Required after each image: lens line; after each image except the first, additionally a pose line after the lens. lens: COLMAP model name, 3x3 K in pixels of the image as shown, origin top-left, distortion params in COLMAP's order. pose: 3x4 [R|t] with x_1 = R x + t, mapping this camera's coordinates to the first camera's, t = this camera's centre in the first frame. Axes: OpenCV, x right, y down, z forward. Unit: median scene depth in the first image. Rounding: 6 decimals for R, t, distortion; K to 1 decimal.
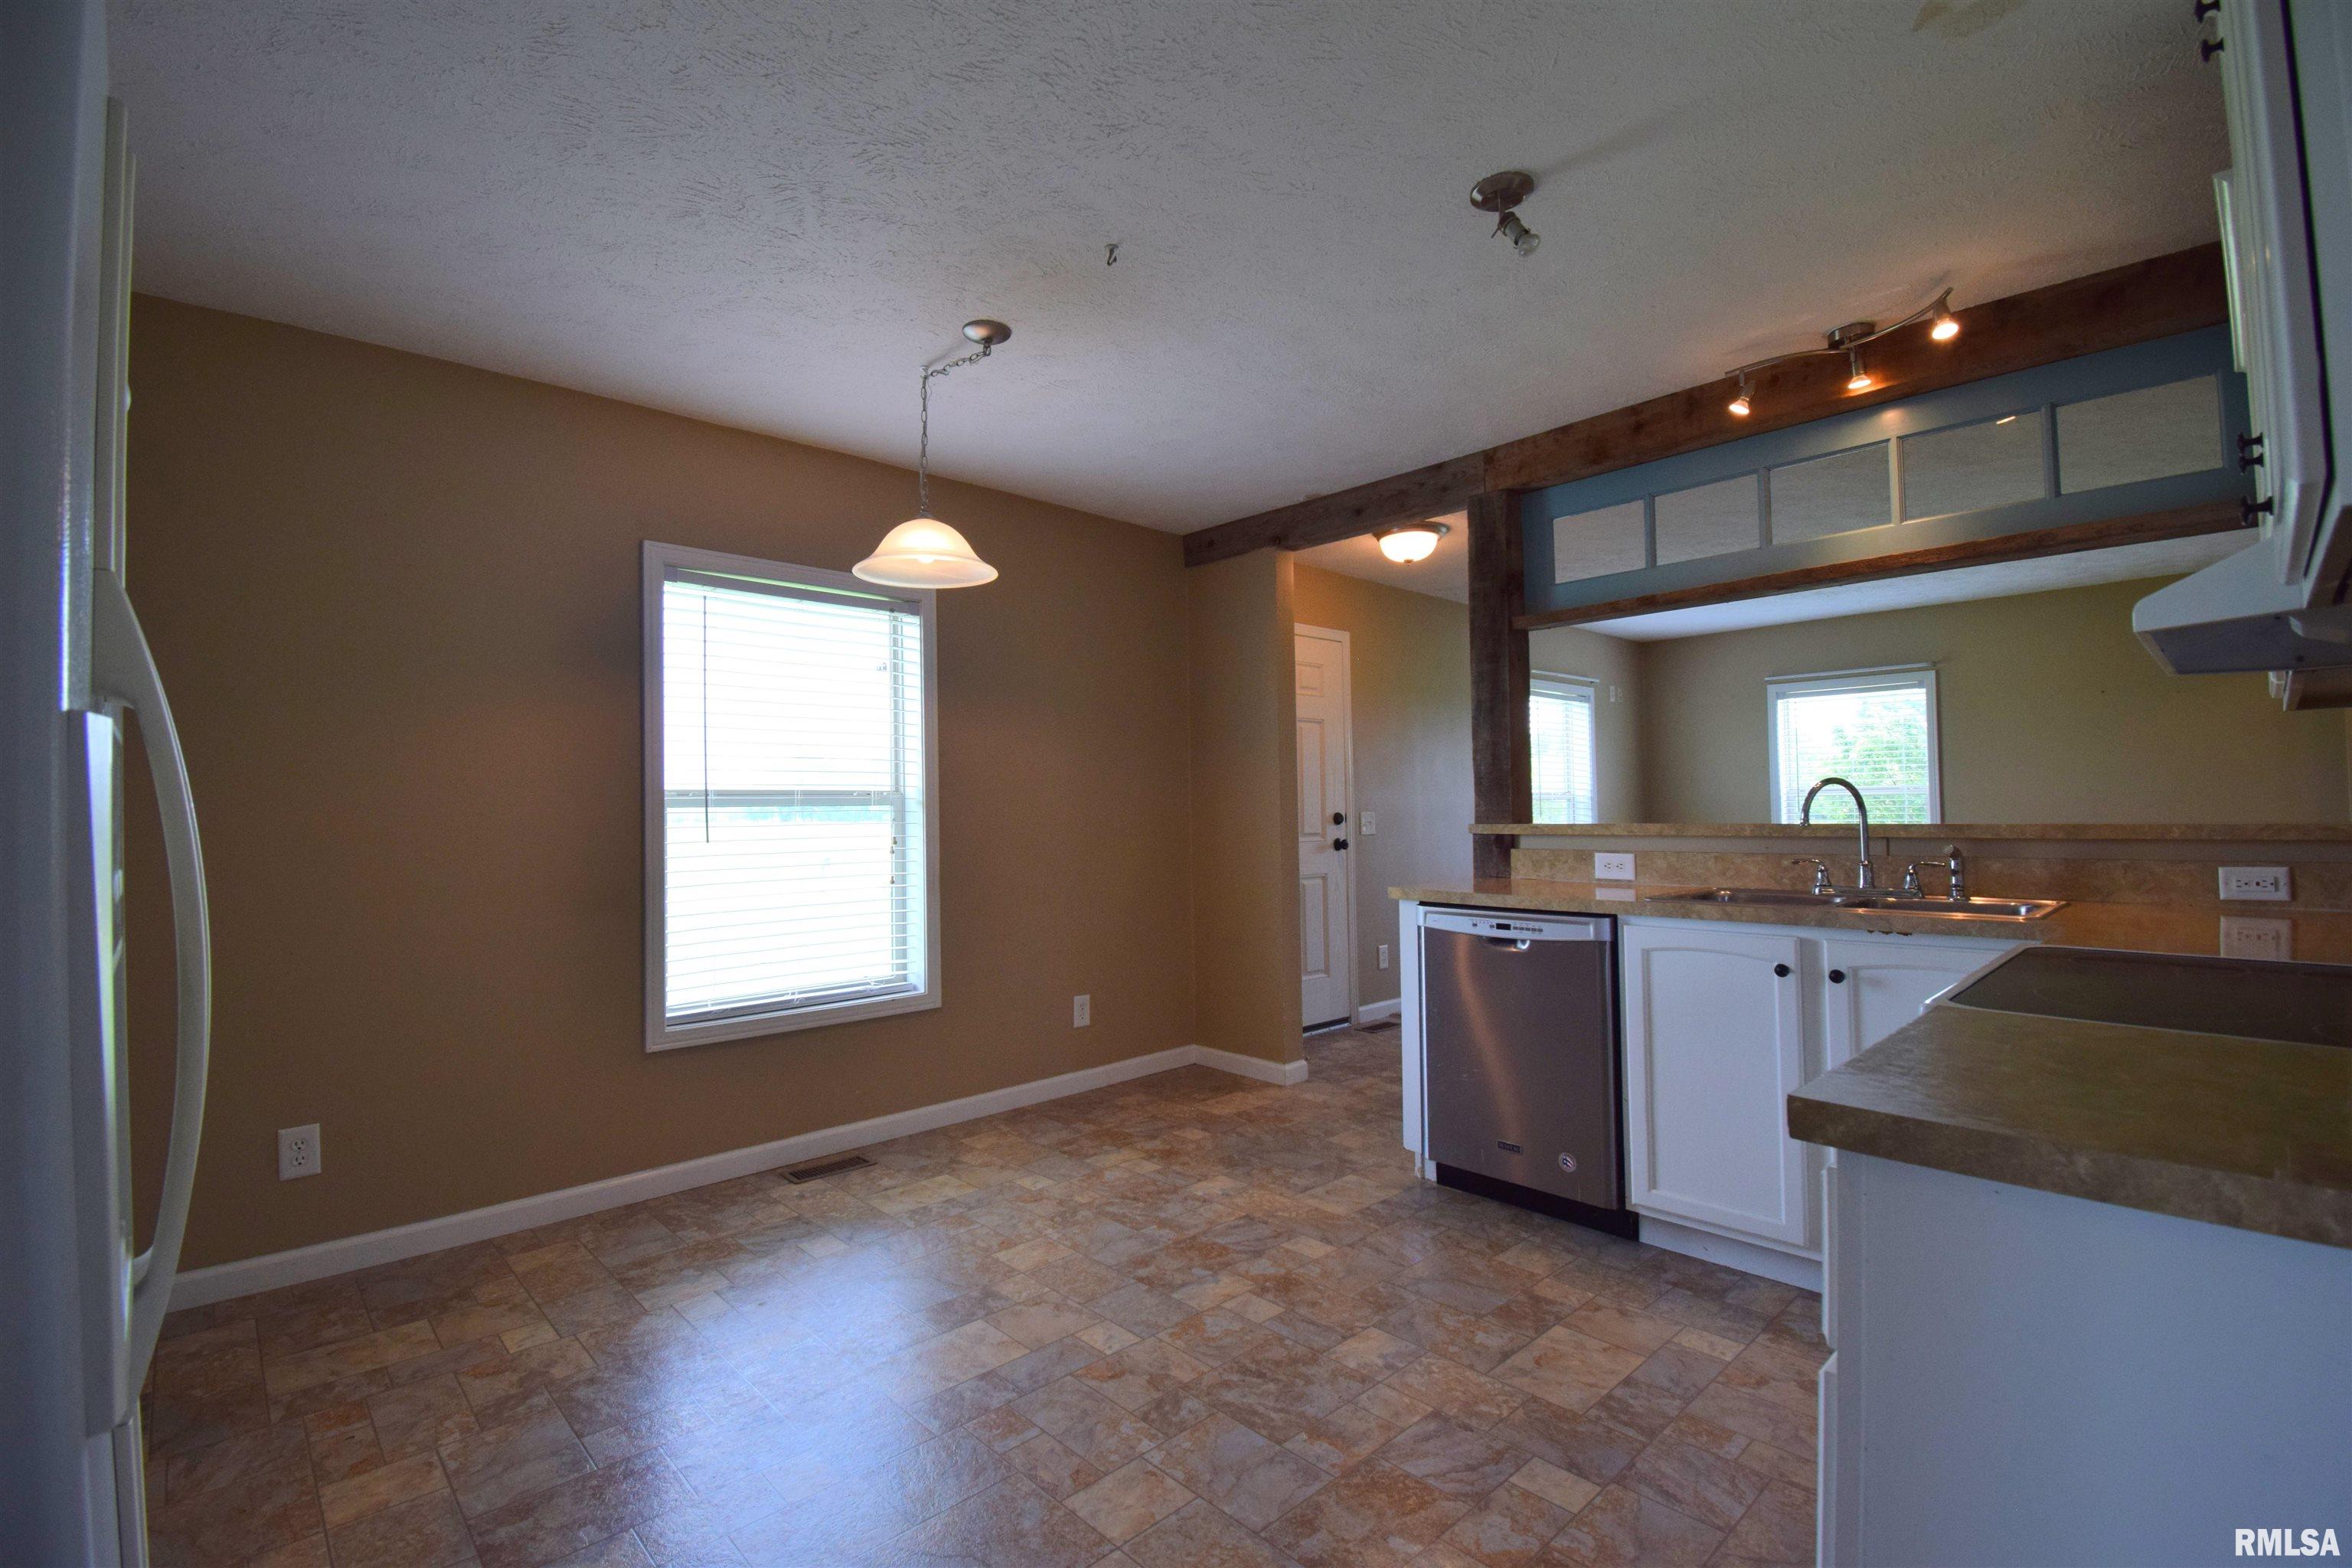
lens RADIAL K [[1039.0, 0, 1179.5], [0, 1039.0, 781.7], [0, 0, 1]] dist [0.025852, -0.031220]
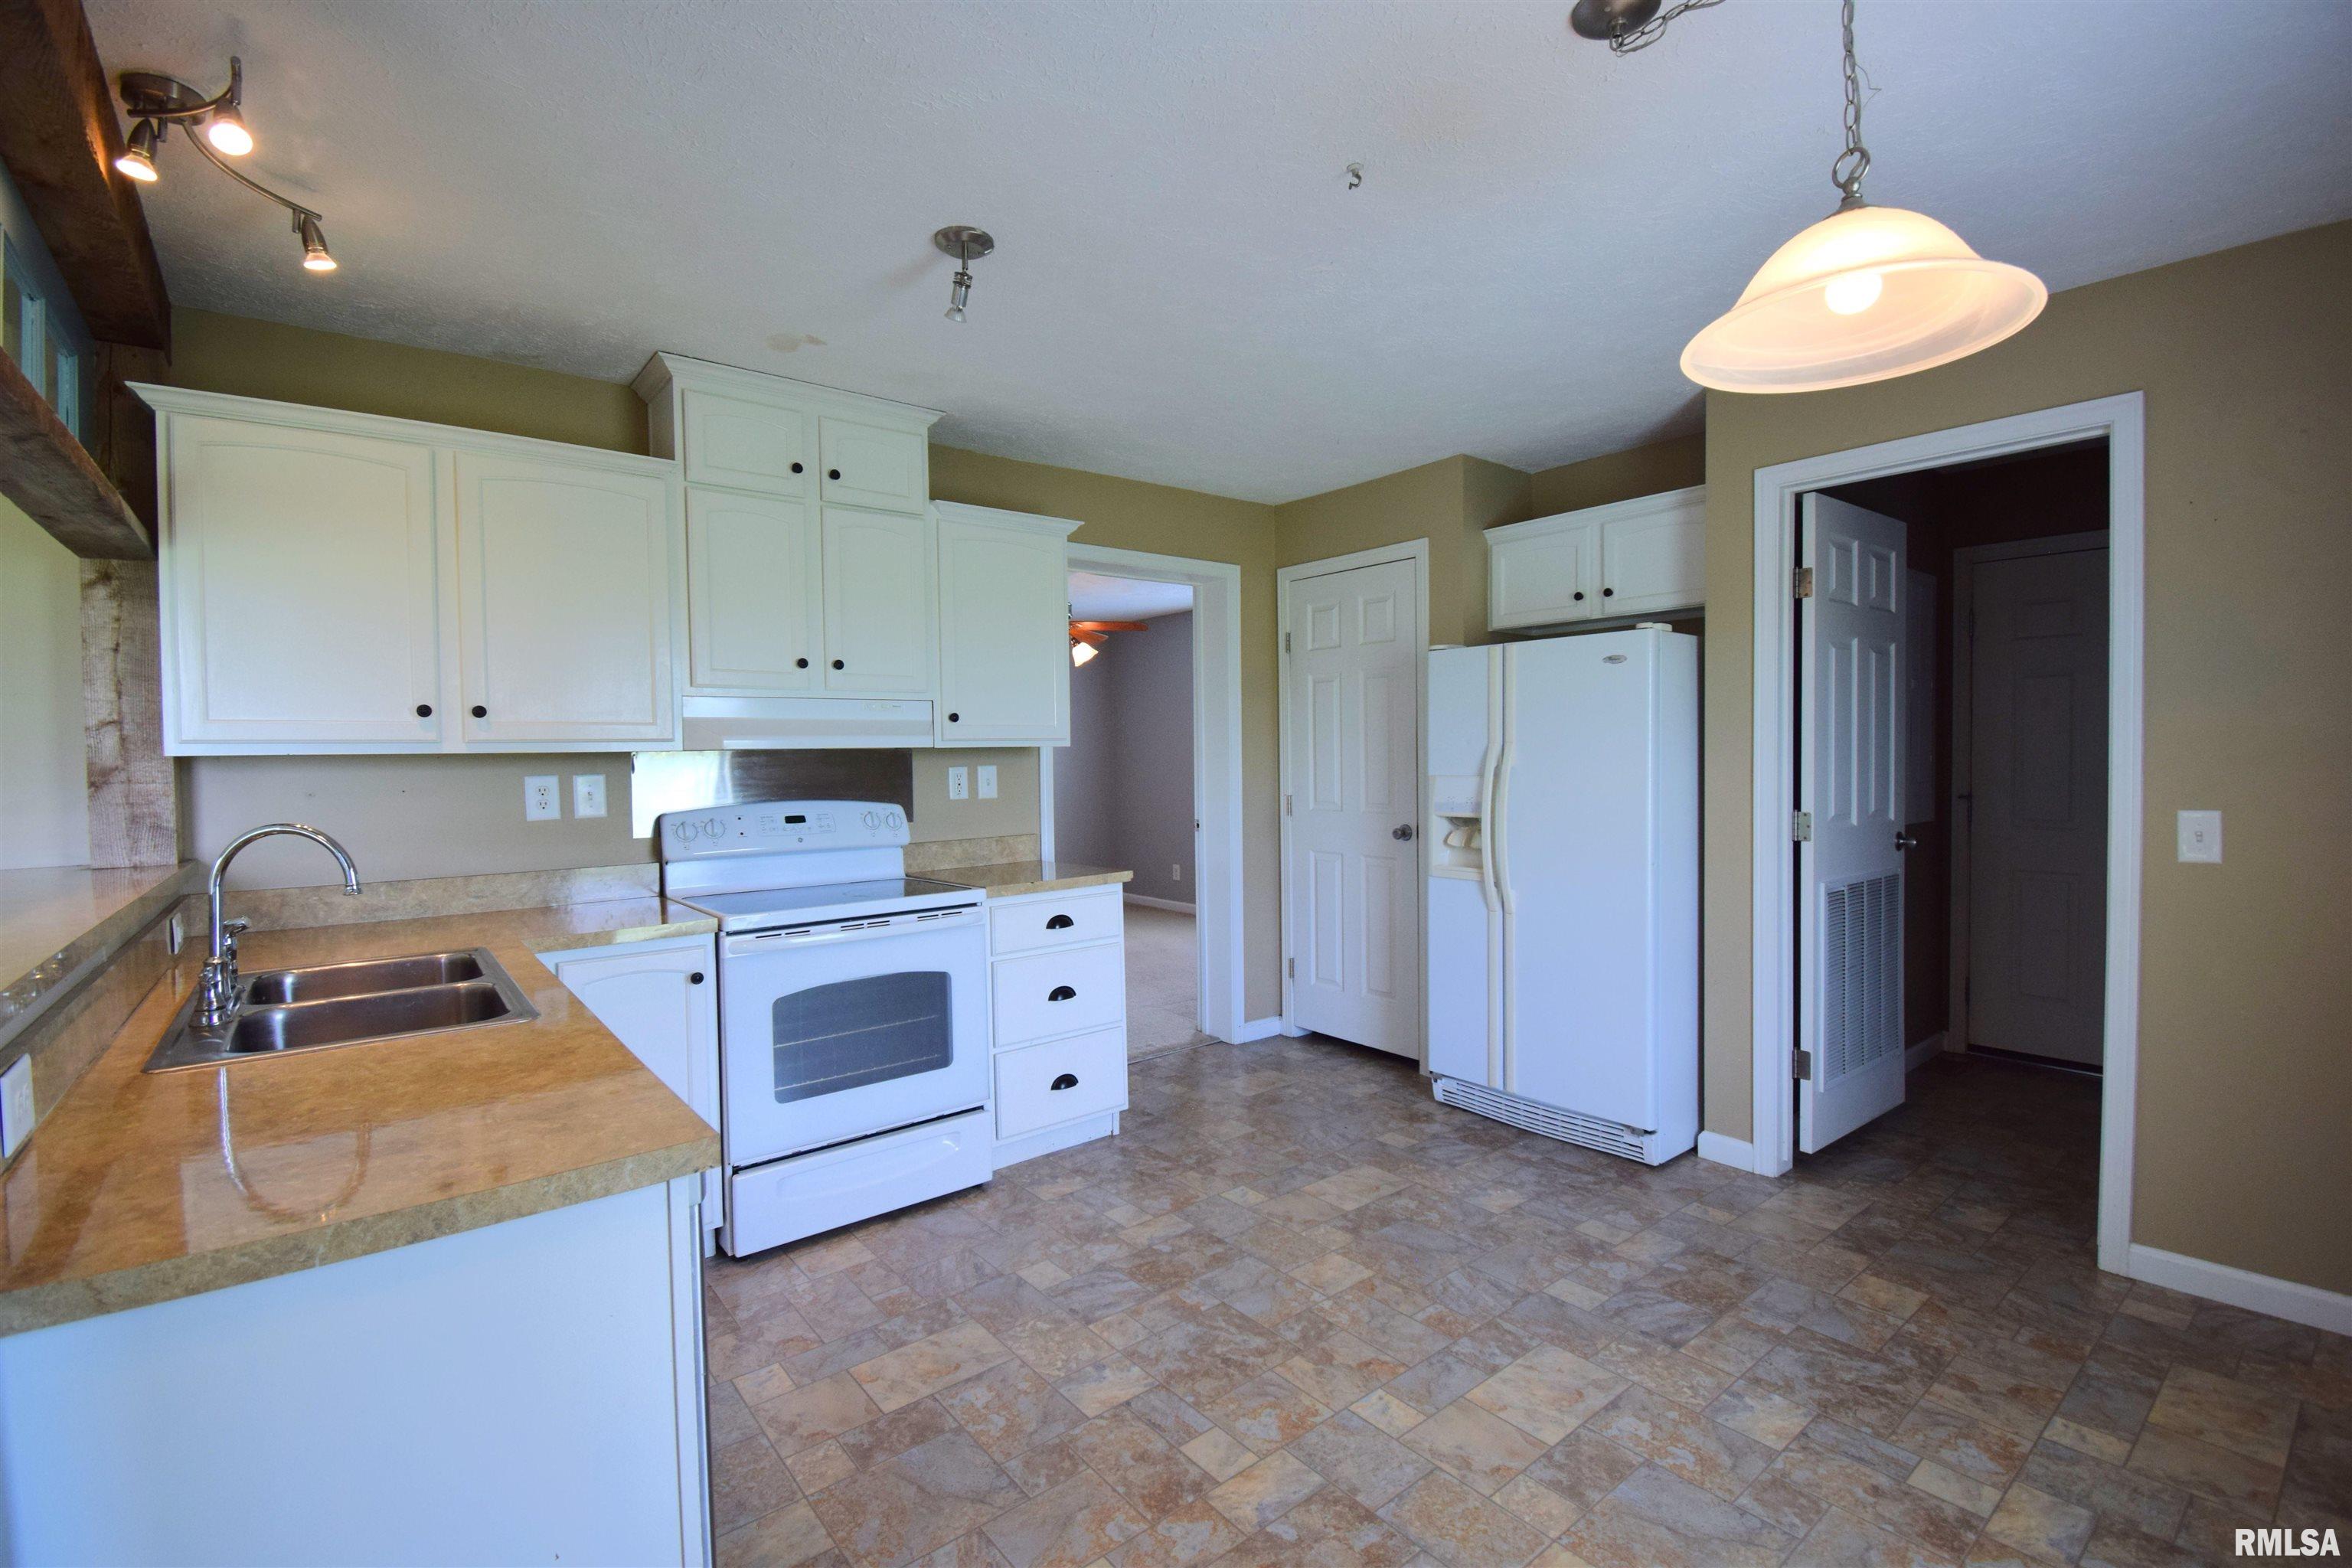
lens RADIAL K [[1039.0, 0, 1179.5], [0, 1039.0, 781.7], [0, 0, 1]] dist [0.025852, -0.031220]
pose [[-0.996394, 0.026227, 0.080694, 0.022009], [0.026431, 0.999650, 0.001464, -0.018353], [-0.080628, 0.003592, -0.996738, 1.835087]]
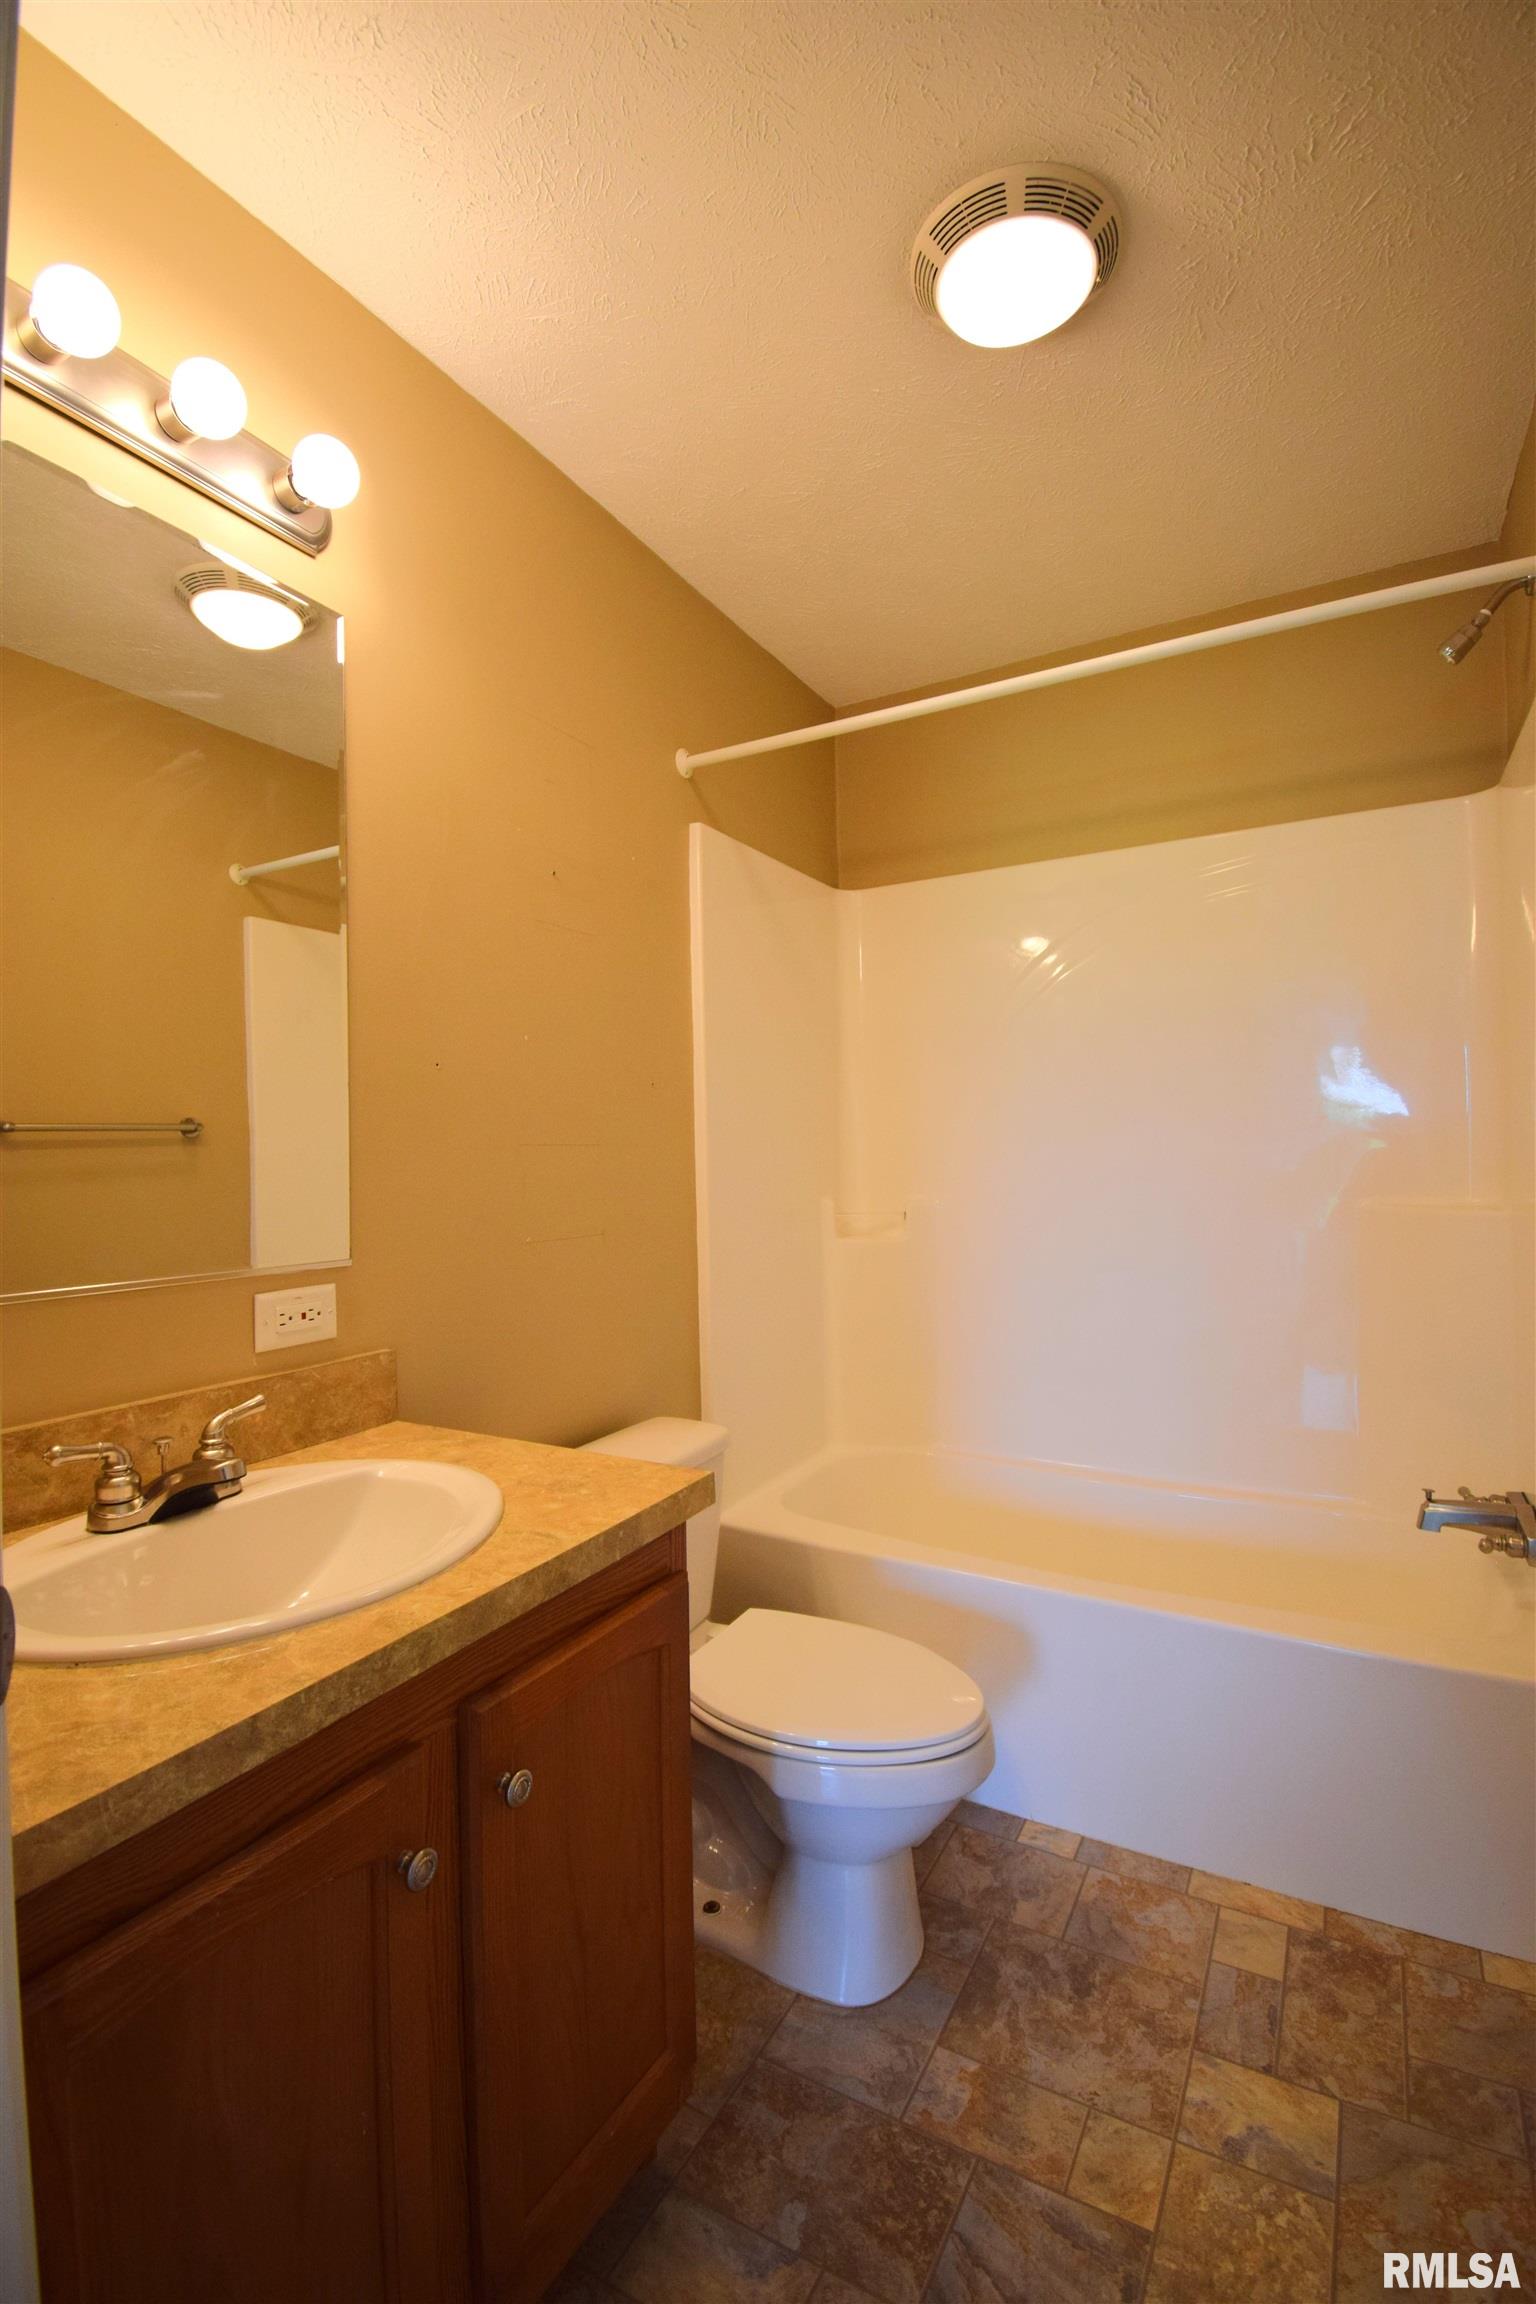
lens RADIAL K [[1045.9, 0, 768.0], [0, 1045.9, 1152.0], [0, 0, 1]] dist [-0.001967, -0.013273]
pose [[0.300178, 0.006393, -0.953862, 0.602422], [0.042604, 0.998890, 0.020102, -0.015086], [0.952931, -0.046672, 0.299572, 0.551008]]
